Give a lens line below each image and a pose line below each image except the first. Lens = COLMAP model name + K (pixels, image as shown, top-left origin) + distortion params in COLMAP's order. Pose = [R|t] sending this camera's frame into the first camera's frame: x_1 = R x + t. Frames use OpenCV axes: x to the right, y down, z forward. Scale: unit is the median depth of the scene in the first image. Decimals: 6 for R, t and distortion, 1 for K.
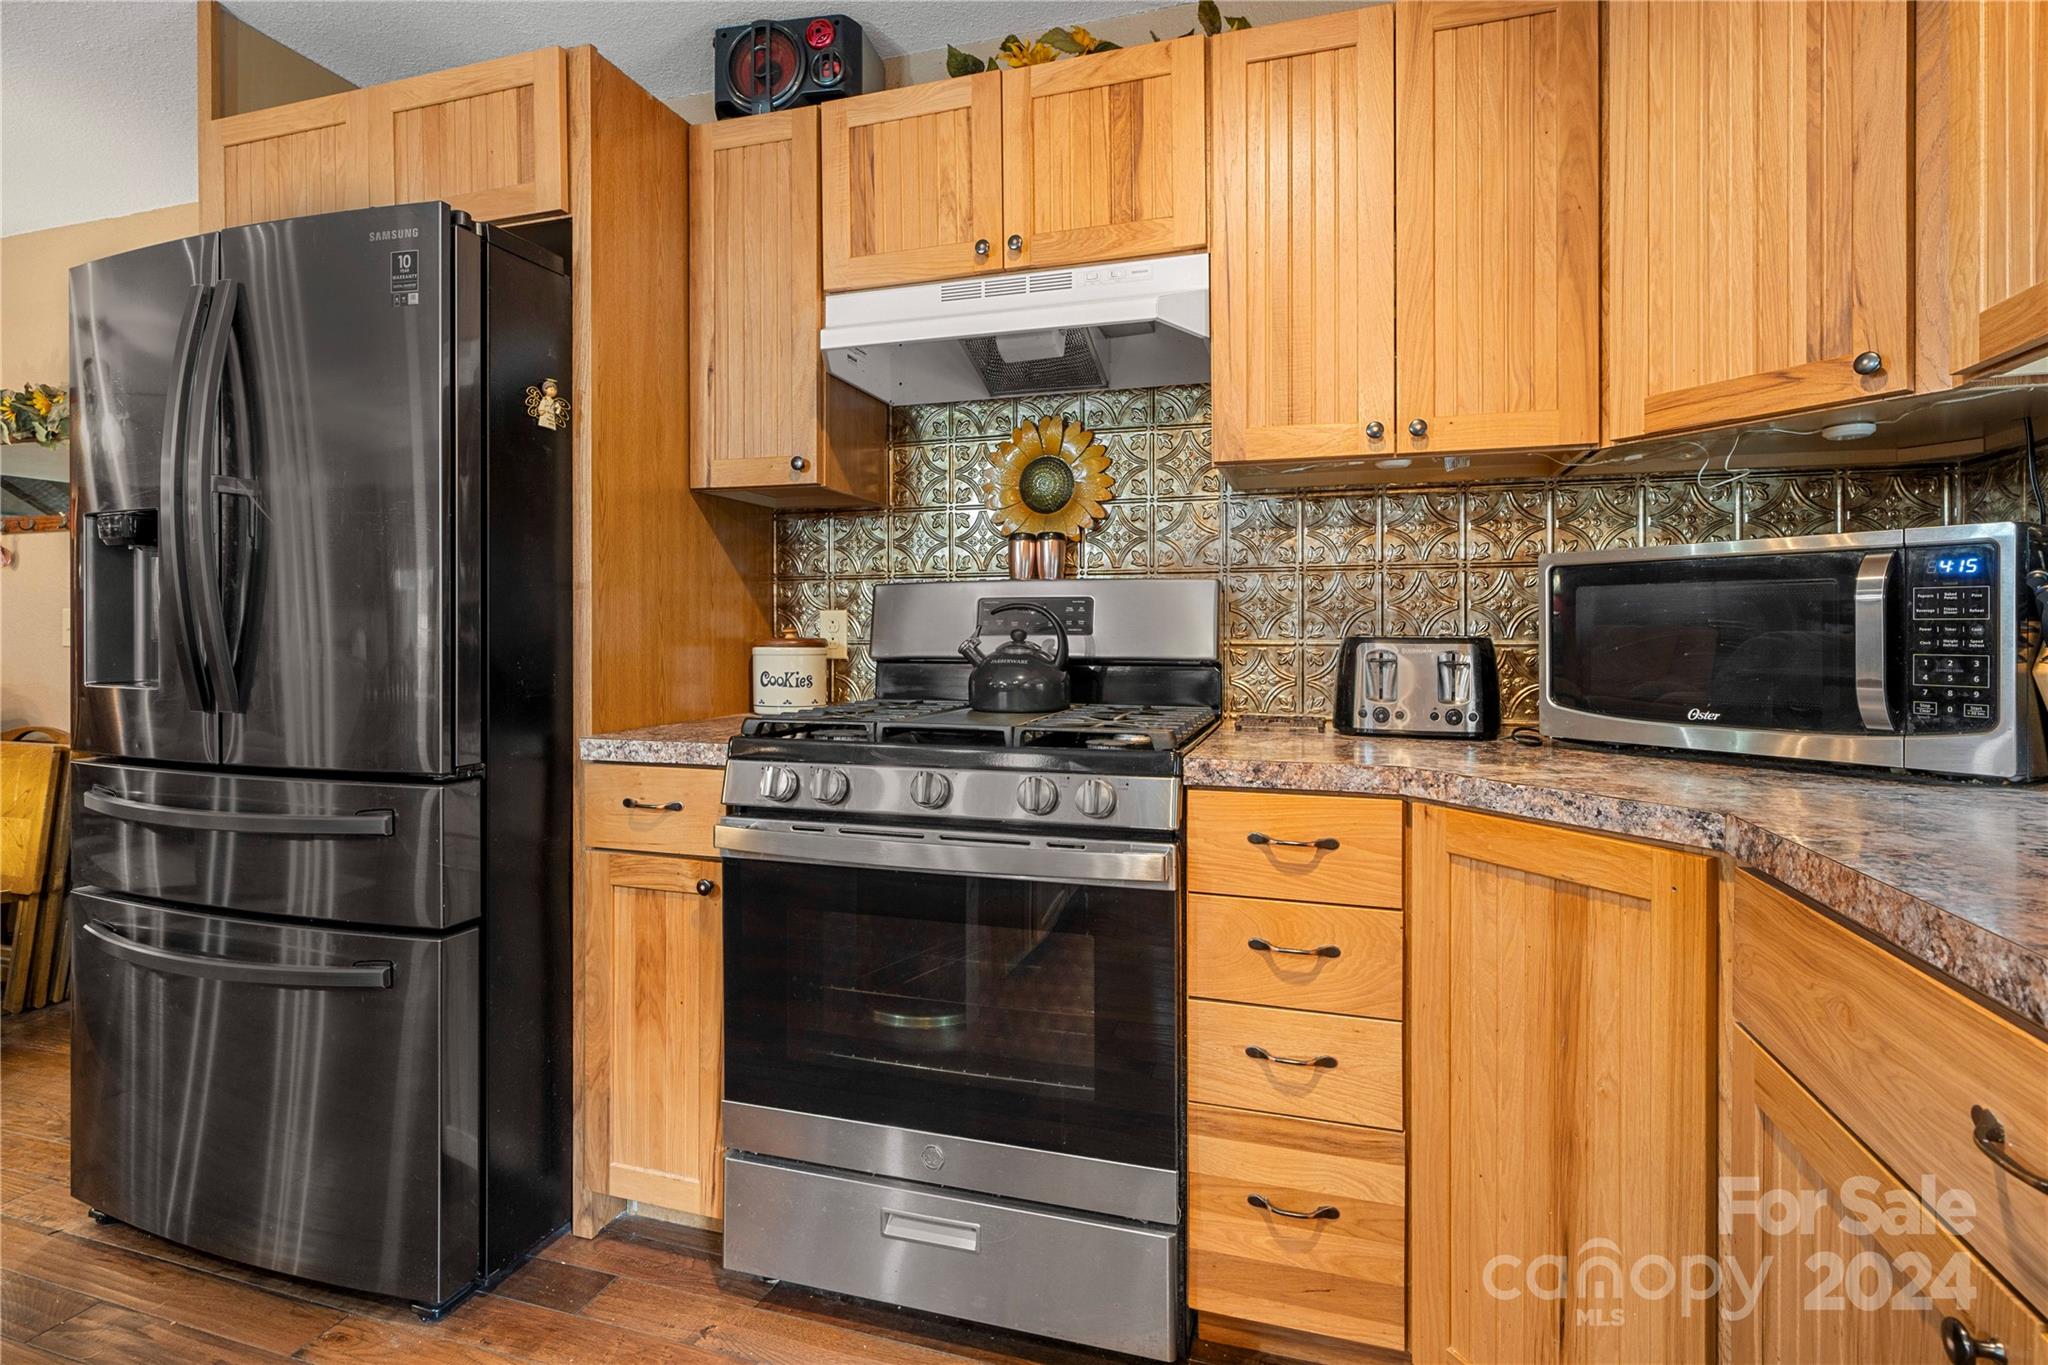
lens RADIAL K [[992.2, 0, 1021.6], [0, 992.2, 634.1], [0, 0, 1]] dist [-0.000209, -0.000228]
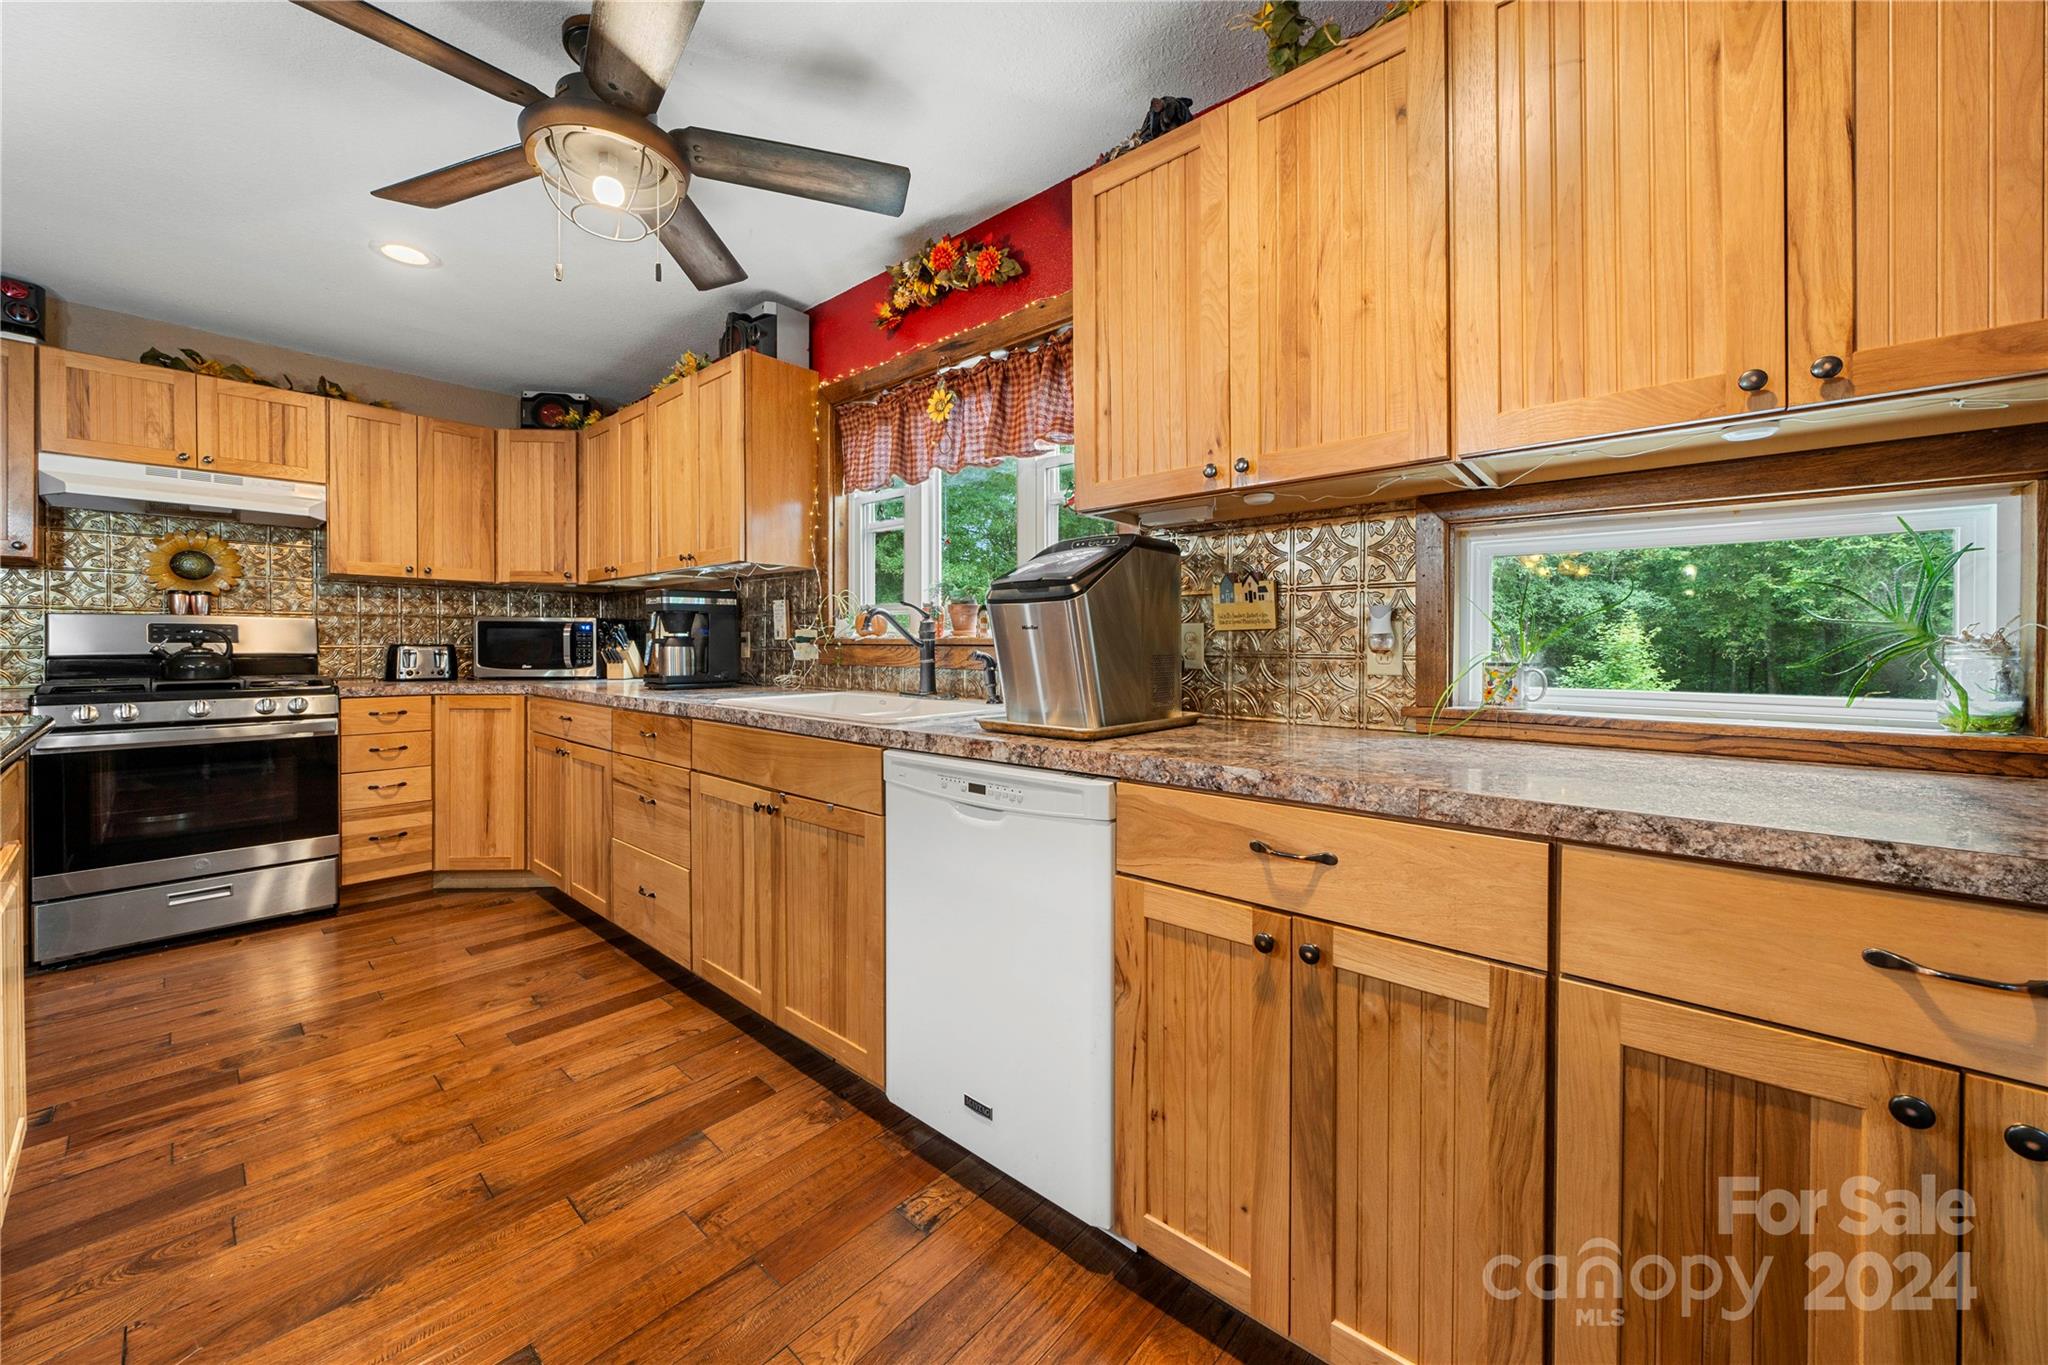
lens RADIAL K [[746.1, 0, 1019.7], [0, 746.1, 649.2], [0, 0, 1]] dist [-0.002721, -0.000103]
pose [[0.400039, -0.004853, 0.916485, -0.822856], [-0.003381, 0.999971, 0.006771, -0.002826], [-0.916492, -0.005807, 0.400012, -1.319228]]
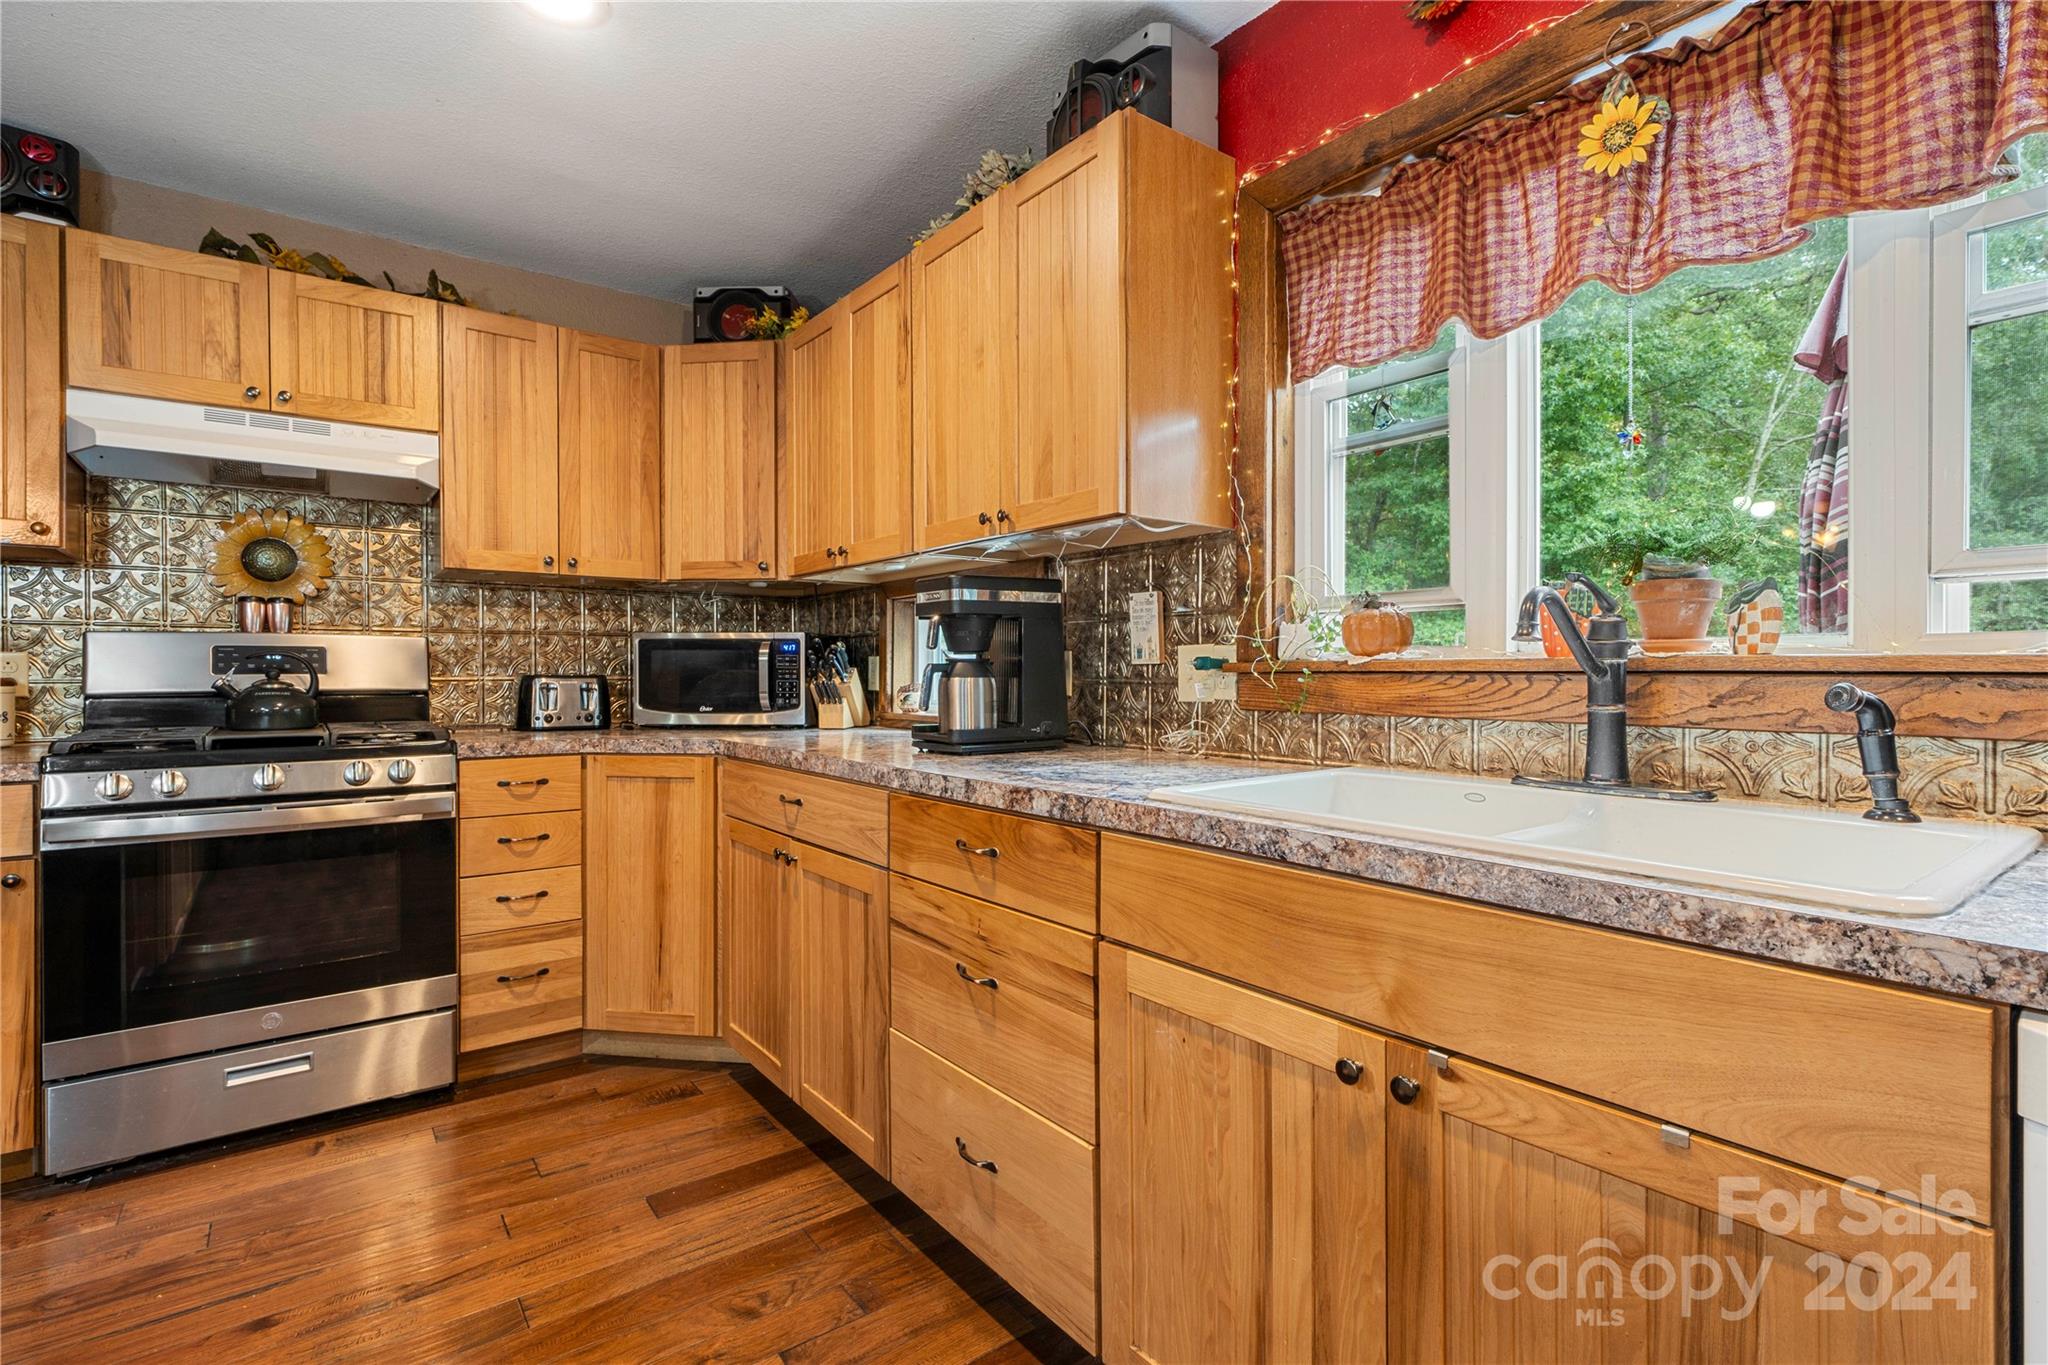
lens RADIAL K [[955.2, 0, 1019.3], [0, 955.2, 677.5], [0, 0, 1]] dist [0.001570, -0.000356]
pose [[0.578446, -0.005303, 0.815703, -0.543075], [0.000936, 0.999983, 0.005838, -0.001495], [-0.815720, -0.002613, 0.578441, -0.676200]]
